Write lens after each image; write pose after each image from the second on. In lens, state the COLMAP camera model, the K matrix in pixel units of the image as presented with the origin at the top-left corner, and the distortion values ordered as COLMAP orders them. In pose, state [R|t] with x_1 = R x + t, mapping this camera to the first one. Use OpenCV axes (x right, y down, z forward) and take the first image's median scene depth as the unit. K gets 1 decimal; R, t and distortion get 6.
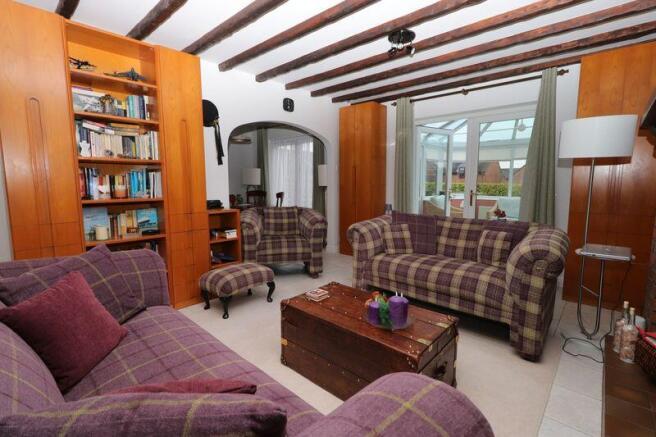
lens RADIAL K [[307.6, 0, 327.1], [0, 307.6, 215.1], [0, 0, 1]] dist [-0.000057, -0.000025]
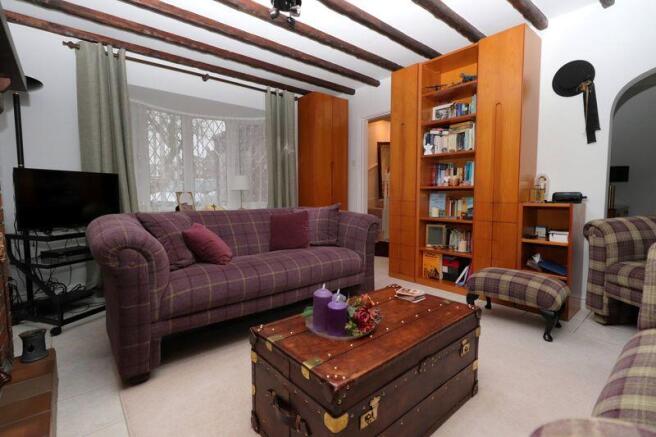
lens RADIAL K [[310.6, 0, 328.2], [0, 310.6, 214.4], [0, 0, 1]] dist [-0.000531, 0.000151]
pose [[-0.123984, 0.073970, -0.989523, 0.600942], [-0.105179, 0.990620, 0.087230, 0.001854], [0.986694, 0.114893, -0.115041, 0.656699]]
